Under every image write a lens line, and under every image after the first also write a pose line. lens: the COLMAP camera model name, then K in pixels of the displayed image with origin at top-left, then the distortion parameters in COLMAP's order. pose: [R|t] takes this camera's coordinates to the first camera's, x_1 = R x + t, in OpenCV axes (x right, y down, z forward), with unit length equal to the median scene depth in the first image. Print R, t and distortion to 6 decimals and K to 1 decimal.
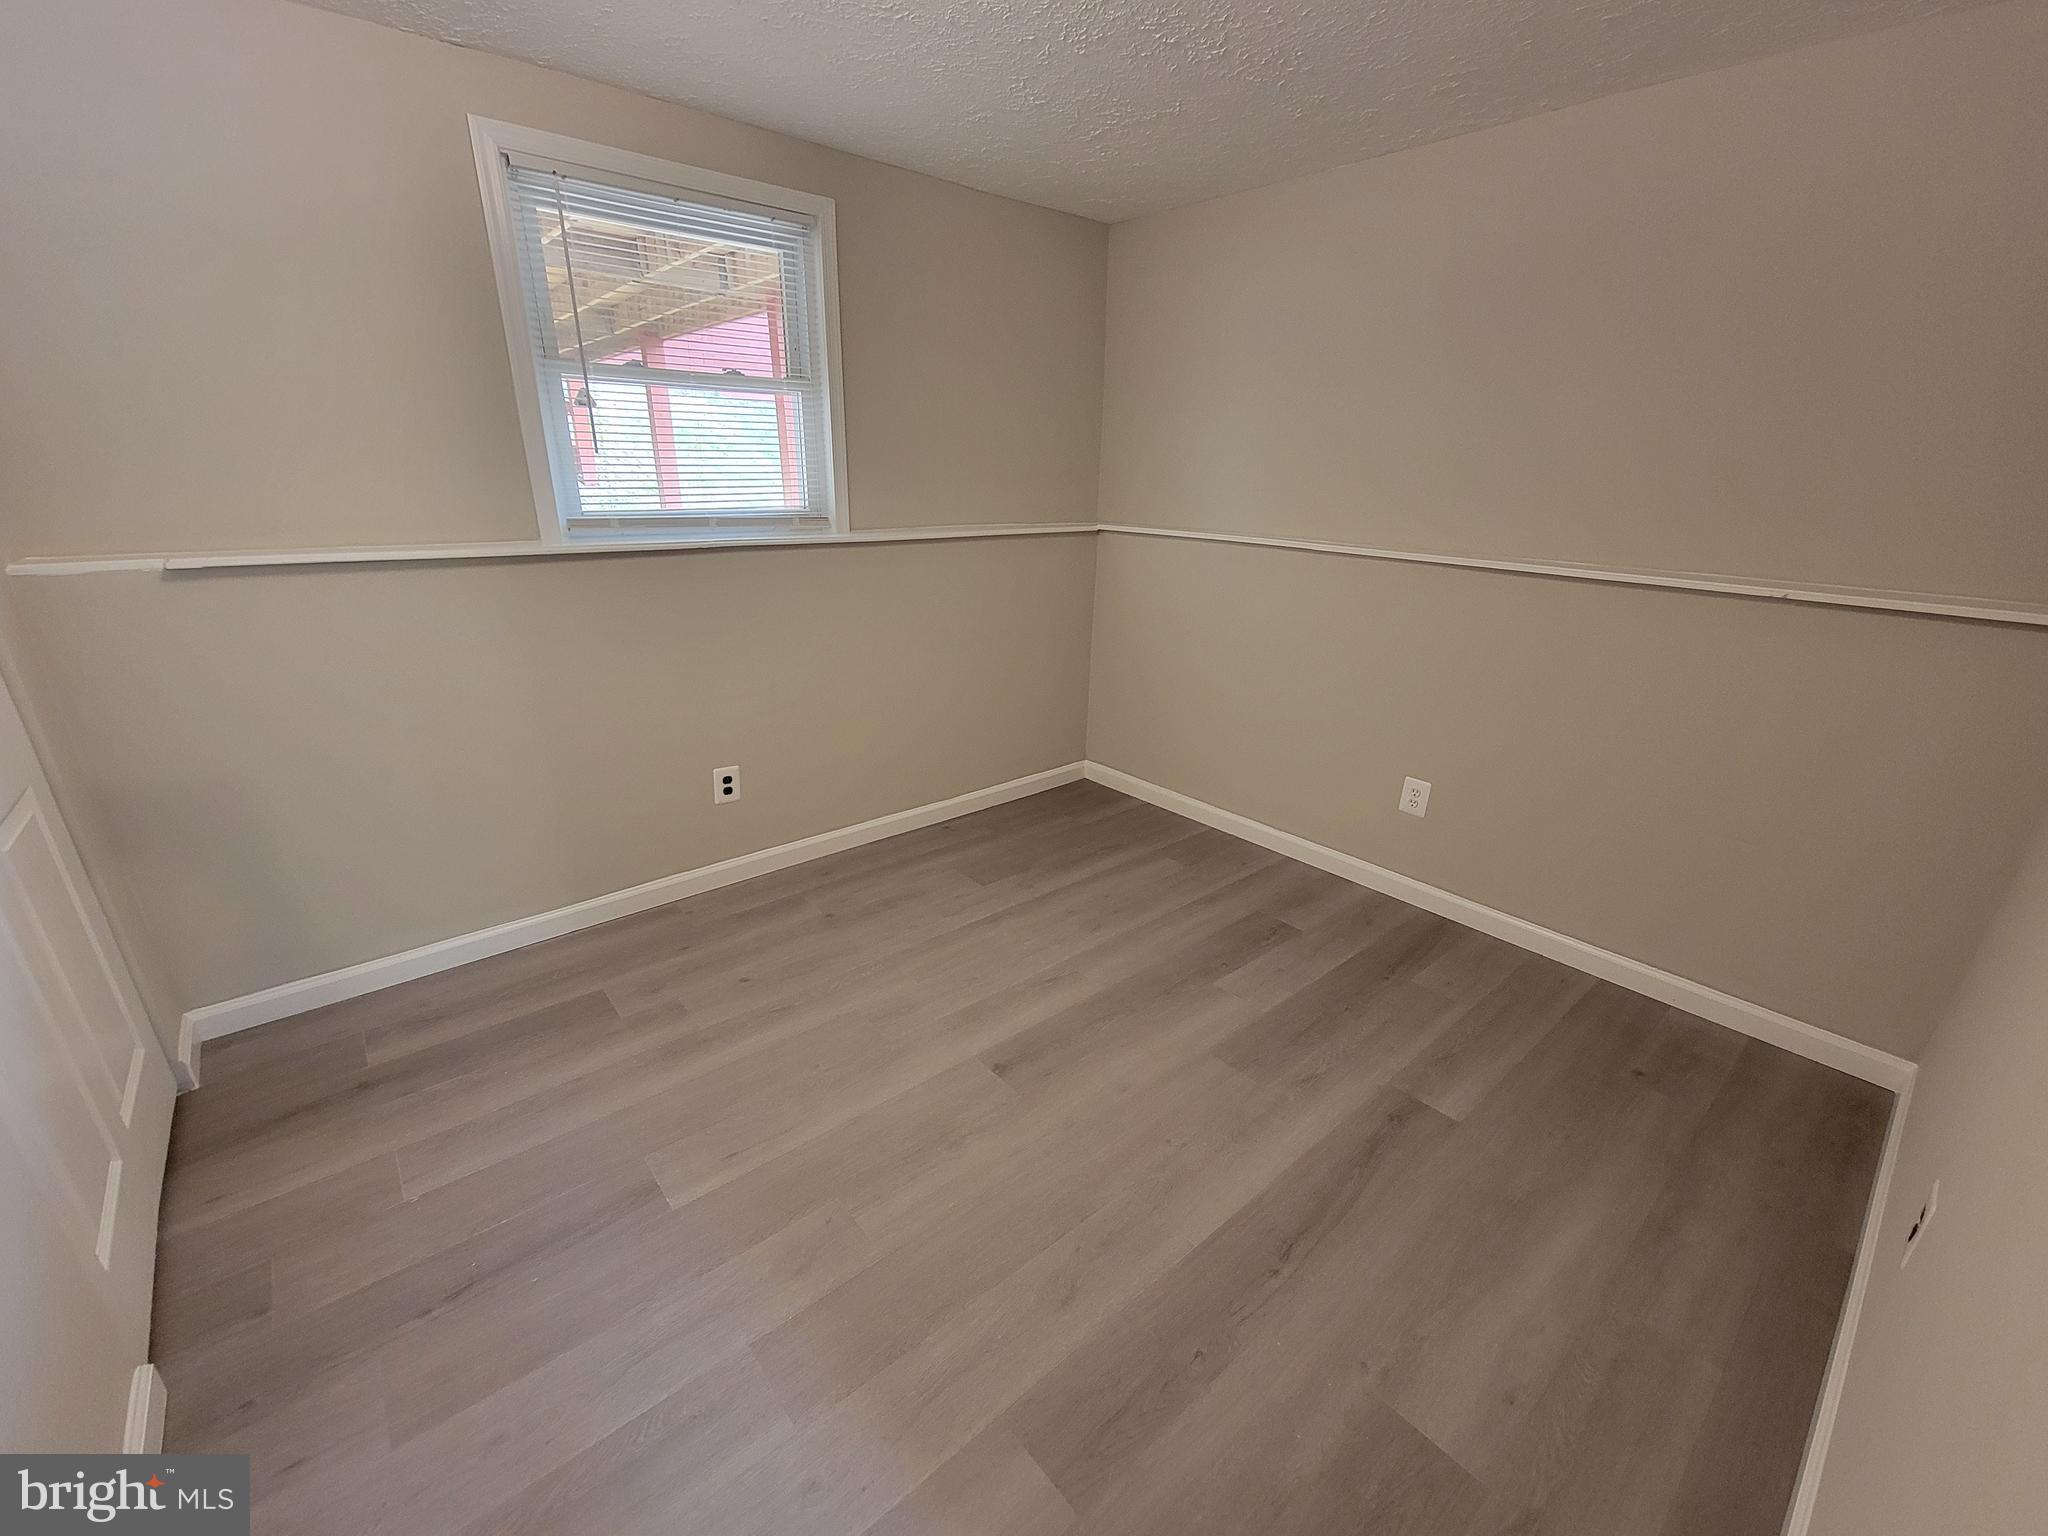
lens RADIAL K [[834.1, 0, 1028.4], [0, 834.1, 787.2], [0, 0, 1]] dist [-0.003060, -0.000499]
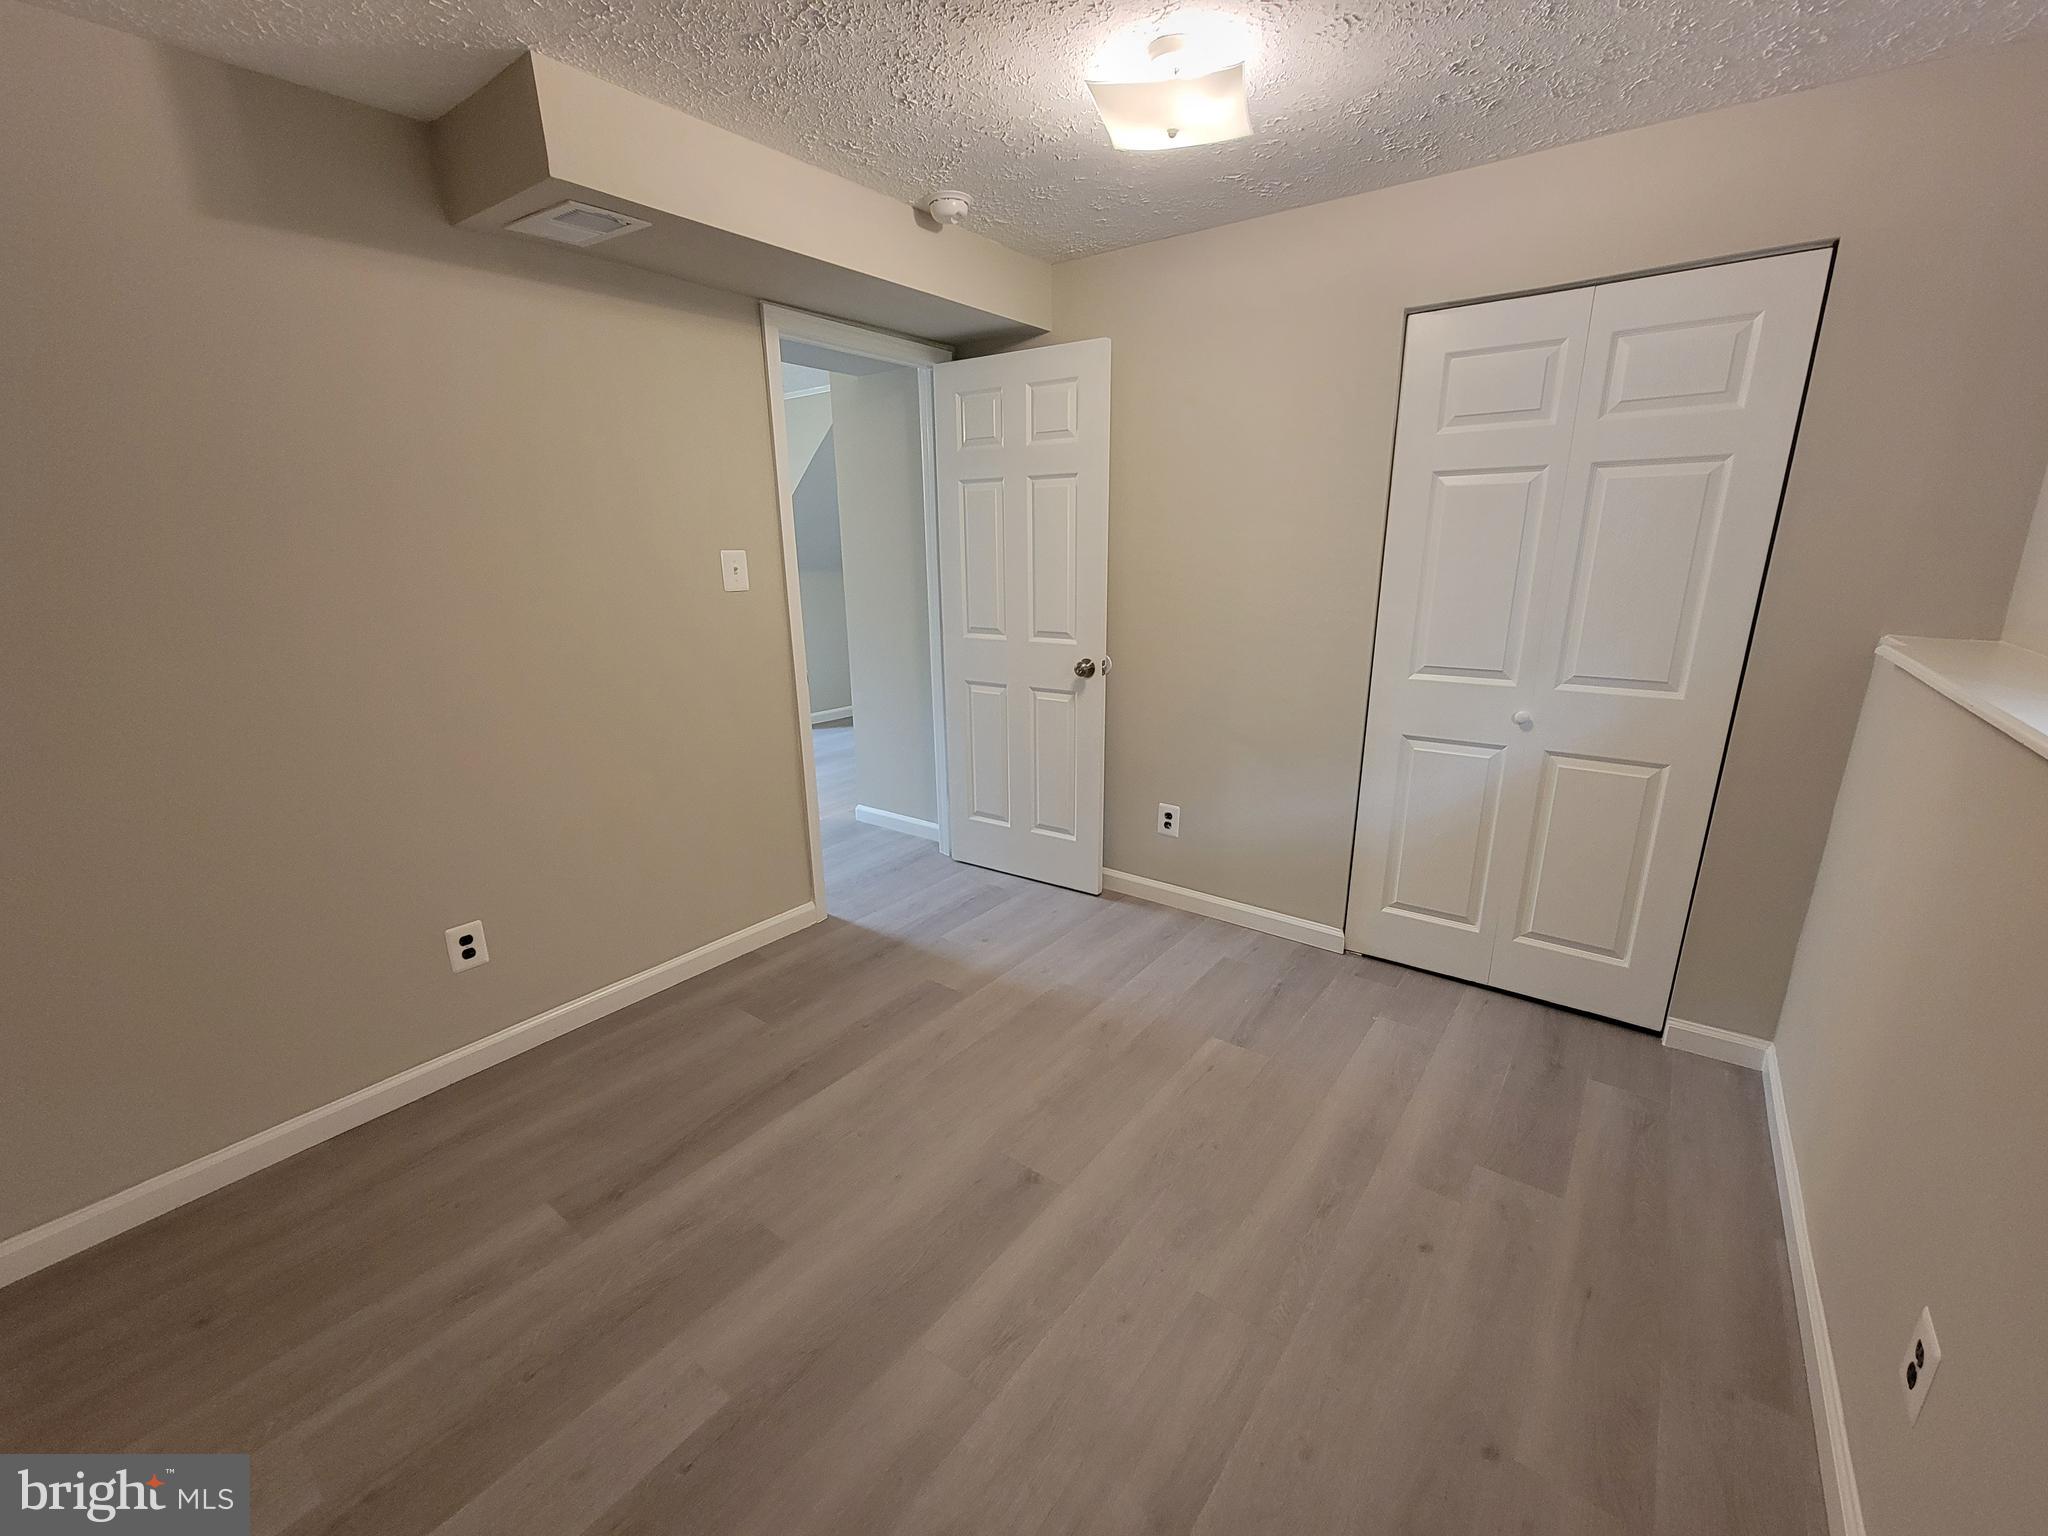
lens RADIAL K [[834.1, 0, 1028.4], [0, 834.1, 787.2], [0, 0, 1]] dist [-0.003060, -0.000499]
pose [[-0.977505, 0.049622, -0.204993, 0.139957], [-0.082916, 0.803262, 0.589826, -0.566954], [0.193932, 0.593555, -0.781078, 1.496447]]
